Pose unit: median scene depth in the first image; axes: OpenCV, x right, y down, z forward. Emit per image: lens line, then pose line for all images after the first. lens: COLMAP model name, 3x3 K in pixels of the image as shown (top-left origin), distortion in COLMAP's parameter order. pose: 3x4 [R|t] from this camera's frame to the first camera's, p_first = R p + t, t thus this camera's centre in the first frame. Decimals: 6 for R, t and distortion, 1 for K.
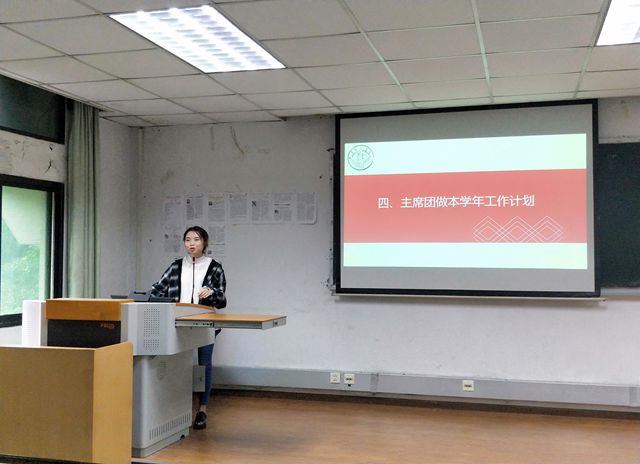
lens RADIAL K [[680.8, 0, 320.0], [0, 680.8, 232.0], [0, 0, 1]] dist [0.219331, -0.673230]
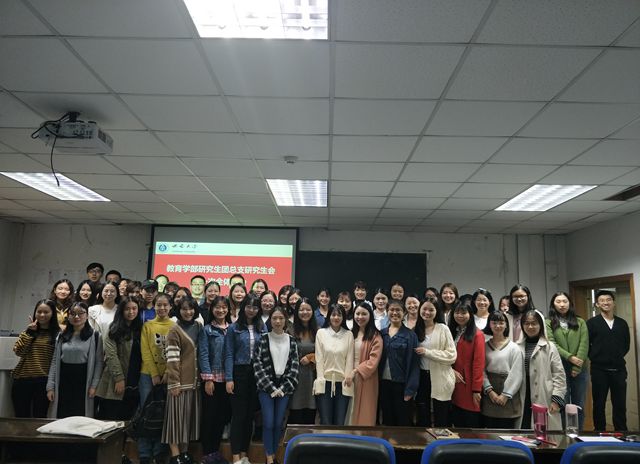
lens RADIAL K [[504.6, 0, 320.0], [0, 504.6, 232.0], [0, 0, 1]] dist [0.004928, -0.000393]
pose [[0.964086, 0.060287, 0.258656, 0.109448], [-0.028737, 0.991857, -0.124068, -0.014116], [-0.264030, 0.112180, 0.957969, -0.297527]]
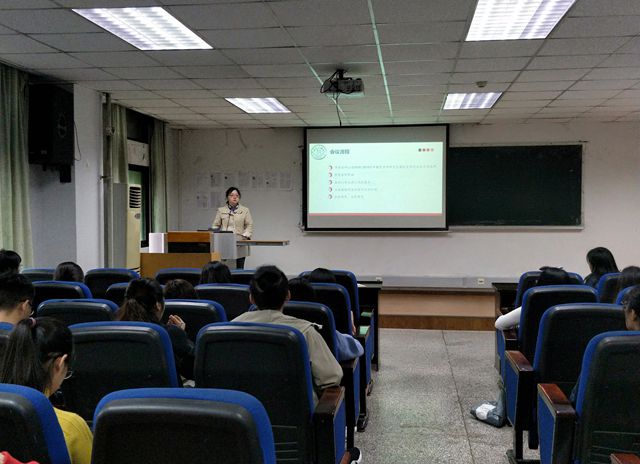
lens RADIAL K [[680.8, 0, 320.0], [0, 680.8, 232.0], [0, 0, 1]] dist [0.219331, -0.673230]
pose [[0.989908, -0.007503, 0.141511, -0.200755], [-0.002155, 0.997685, 0.067970, -0.027506], [-0.141693, -0.067589, 0.987601, -0.778519]]
